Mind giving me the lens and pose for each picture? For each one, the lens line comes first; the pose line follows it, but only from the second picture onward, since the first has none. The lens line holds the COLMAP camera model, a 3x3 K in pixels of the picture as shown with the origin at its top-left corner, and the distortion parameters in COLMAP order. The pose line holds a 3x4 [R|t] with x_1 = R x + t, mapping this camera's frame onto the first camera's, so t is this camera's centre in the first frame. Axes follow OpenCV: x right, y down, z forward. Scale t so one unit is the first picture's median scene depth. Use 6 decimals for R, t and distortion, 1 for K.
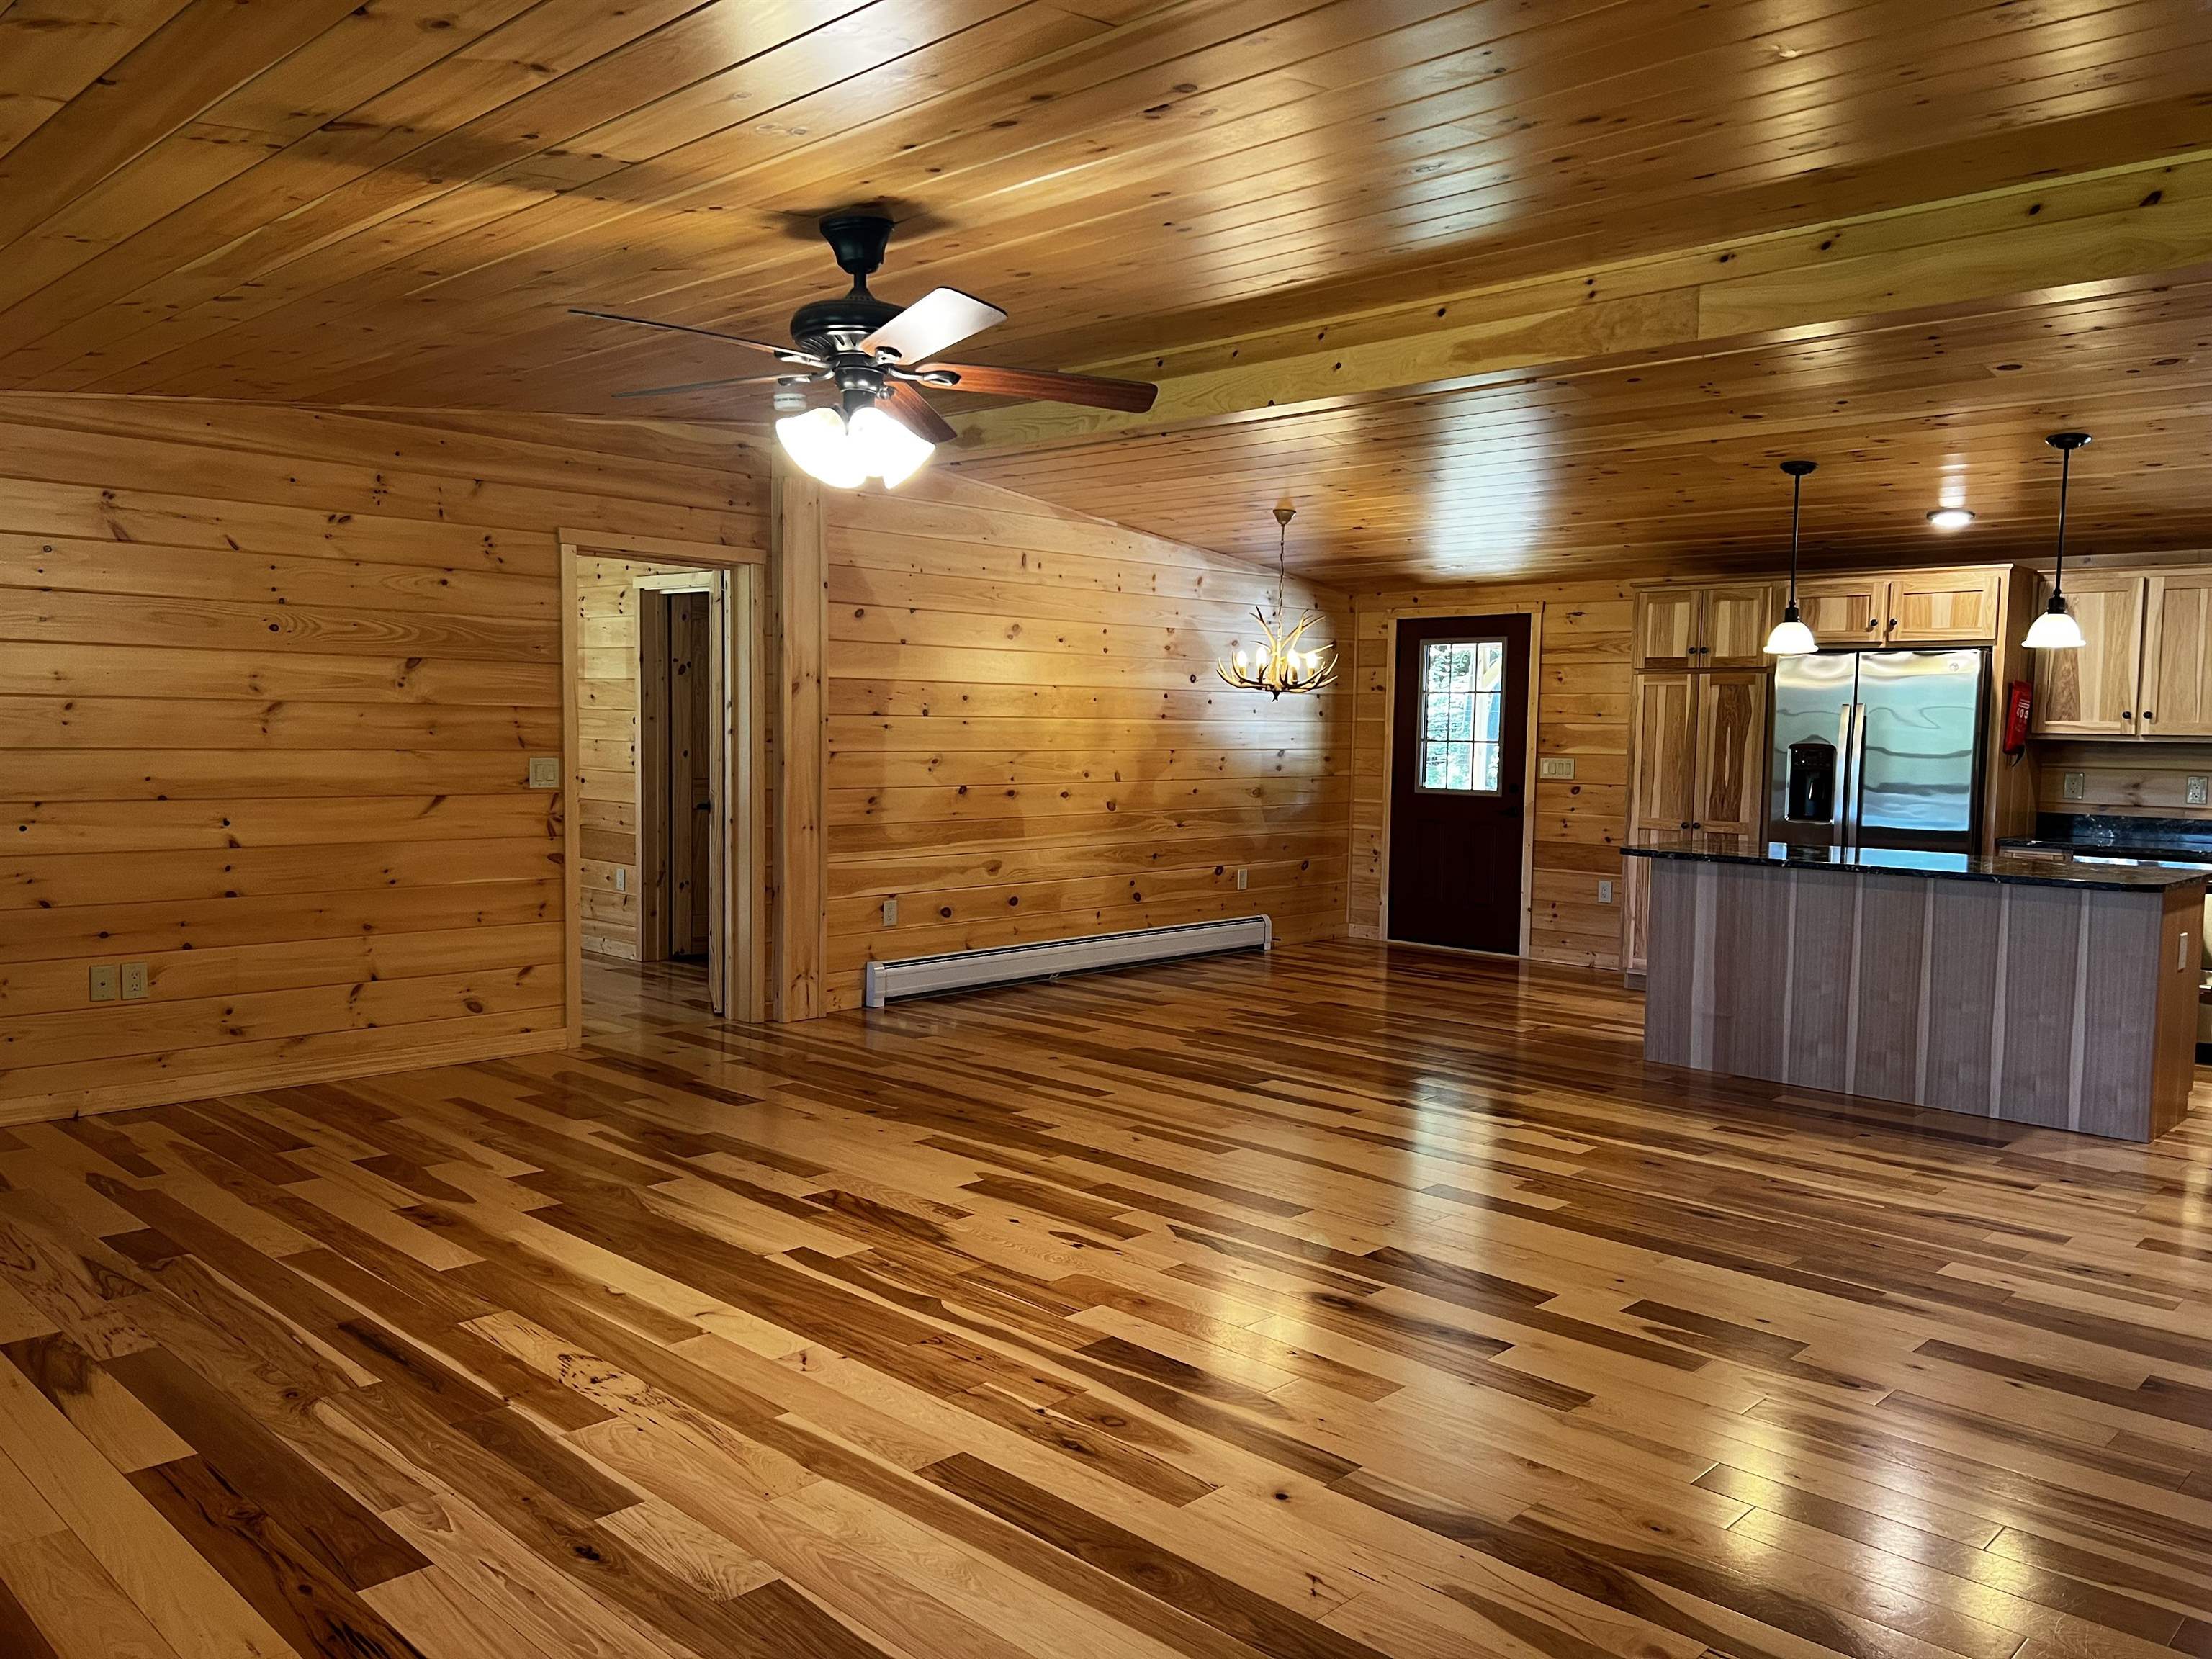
lens RADIAL K [[1665.6, 0, 1087.9], [0, 1665.6, 836.8], [0, 0, 1]] dist [0.051131, -0.066481]
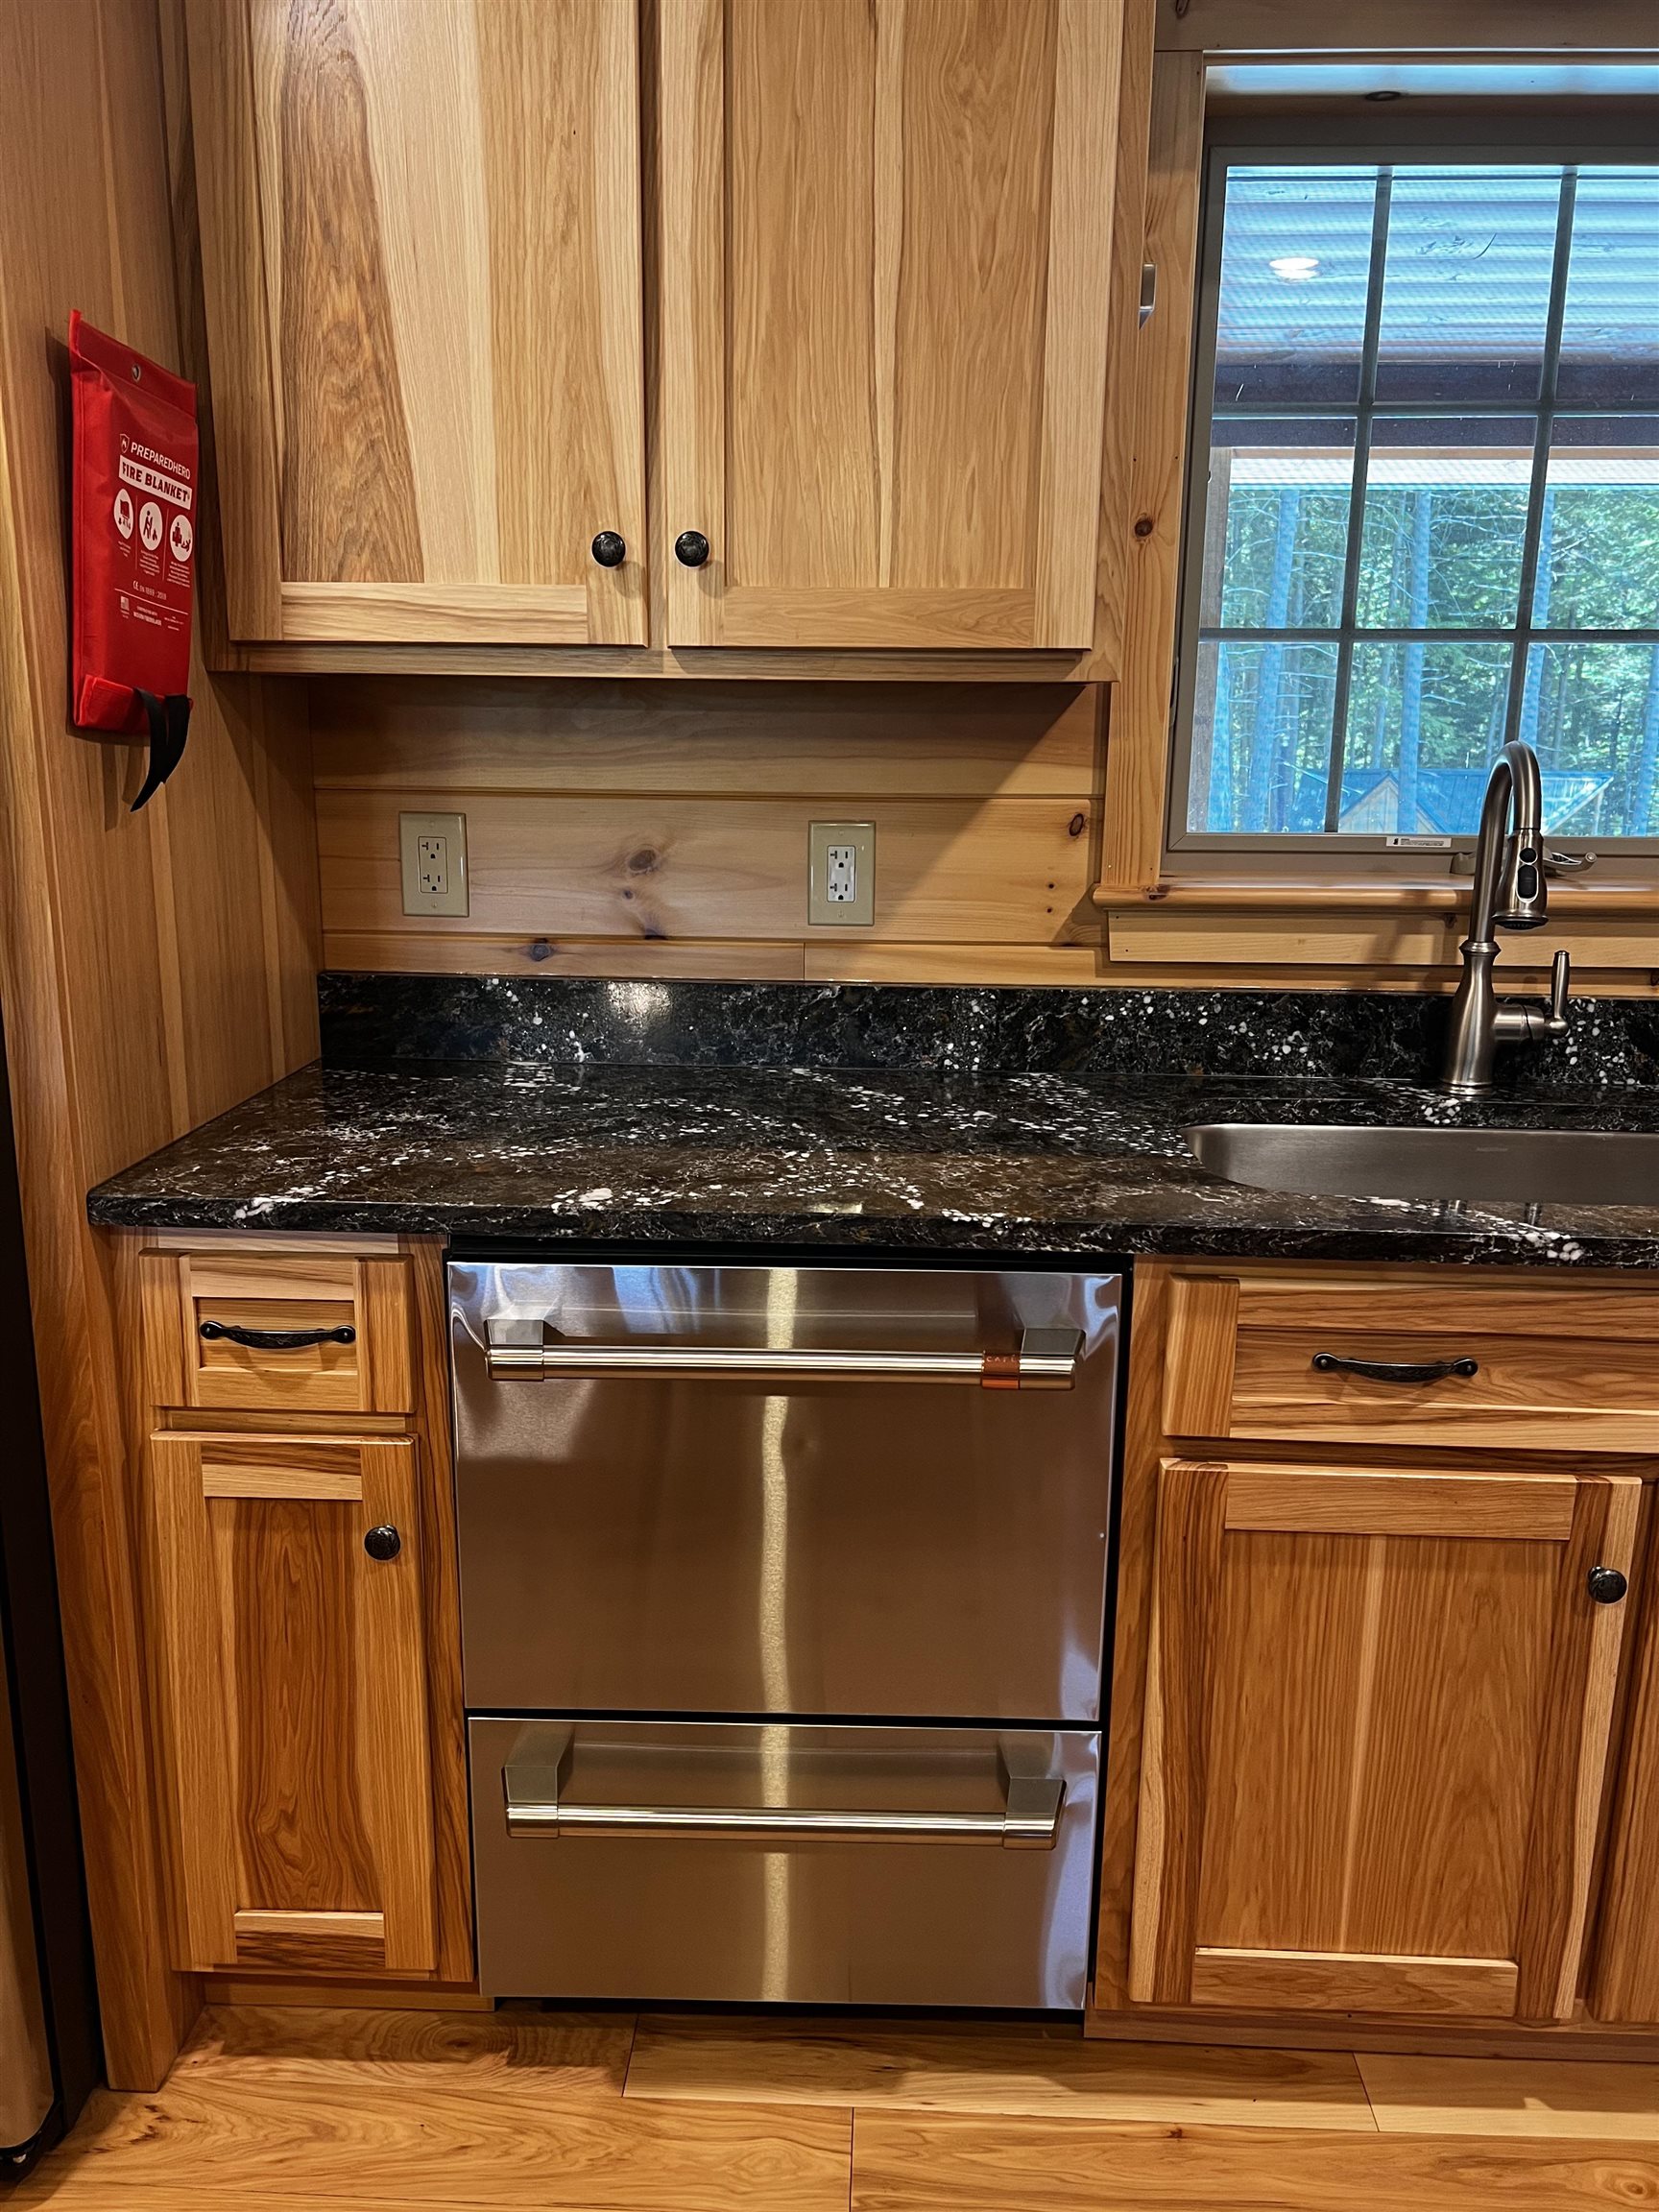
lens RADIAL K [[1665.6, 0, 811.6], [0, 1665.6, 1101.2], [0, 0, 1]] dist [0.051131, -0.066481]
pose [[0.751115, -0.153554, 0.642064, 0.545409], [0.046794, 0.982510, 0.180233, -0.045065], [-0.658510, -0.105331, 0.745164, 0.910547]]
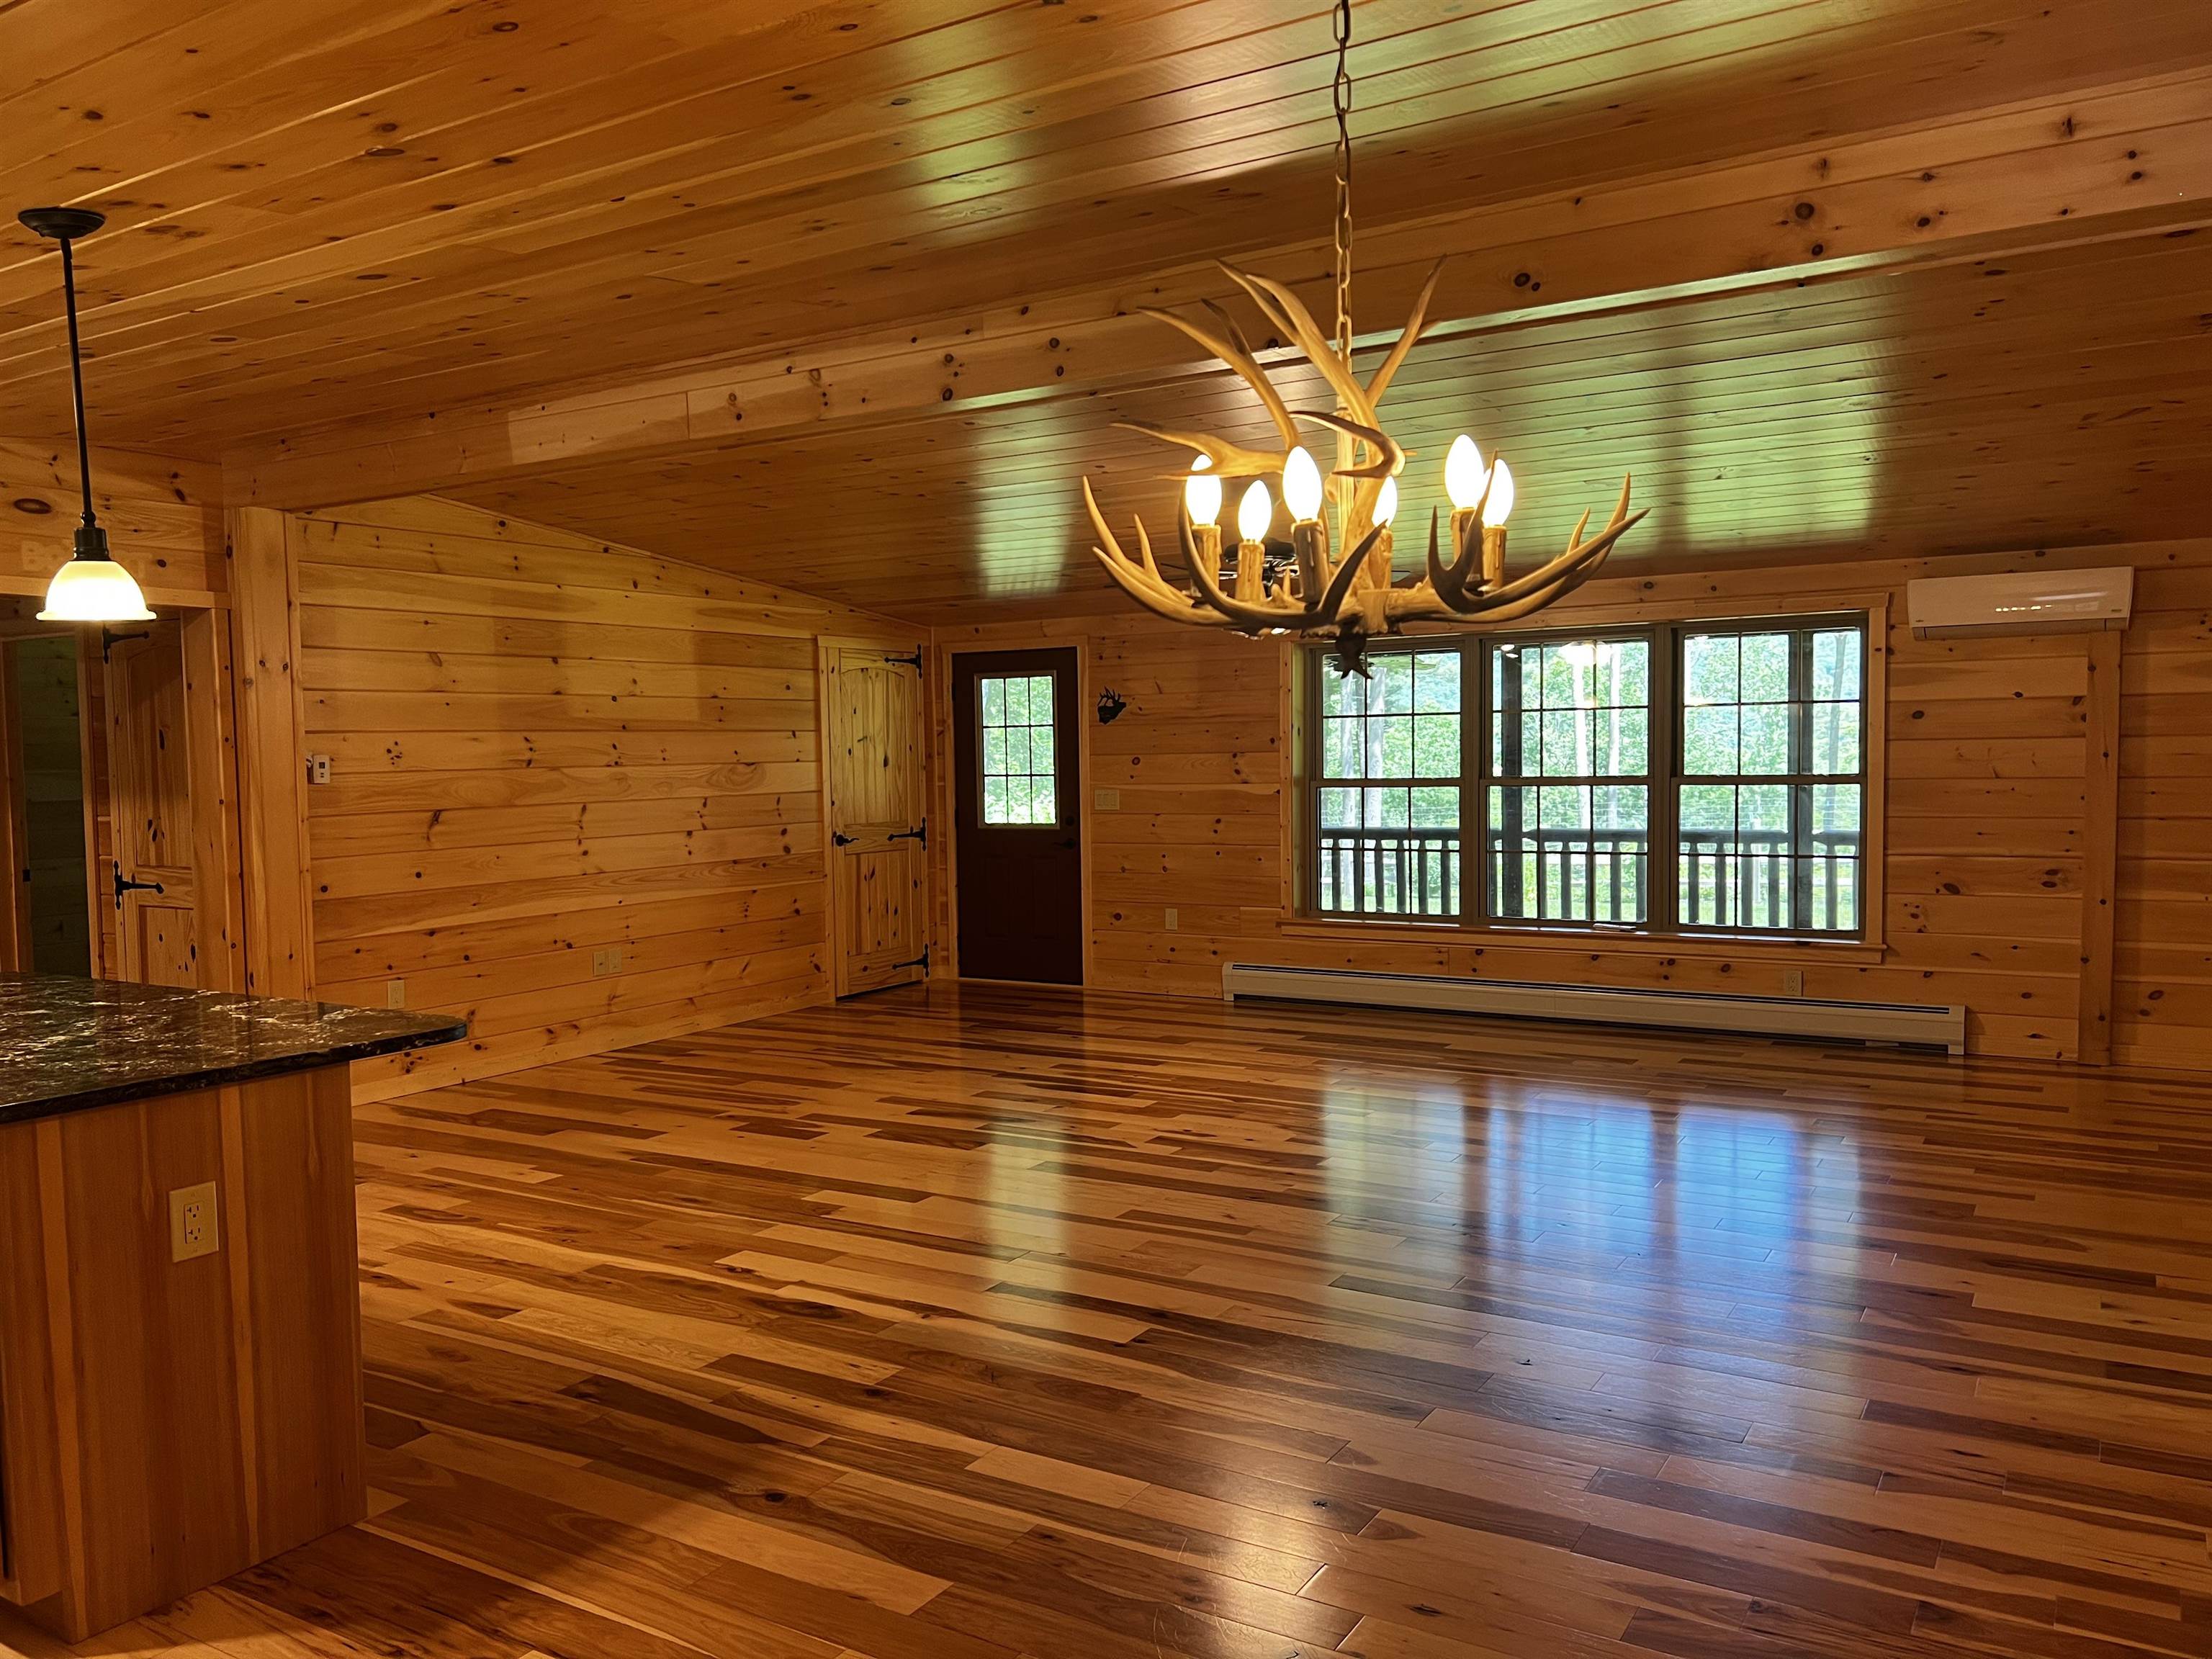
lens RADIAL K [[1665.6, 0, 1105.4], [0, 1665.6, 846.8], [0, 0, 1]] dist [0.051131, -0.066481]
pose [[-0.974538, 0.013688, -0.223804, 0.247674], [-0.013728, 0.992620, 0.120484, -0.108719], [0.223801, 0.120489, -0.967158, 1.533412]]
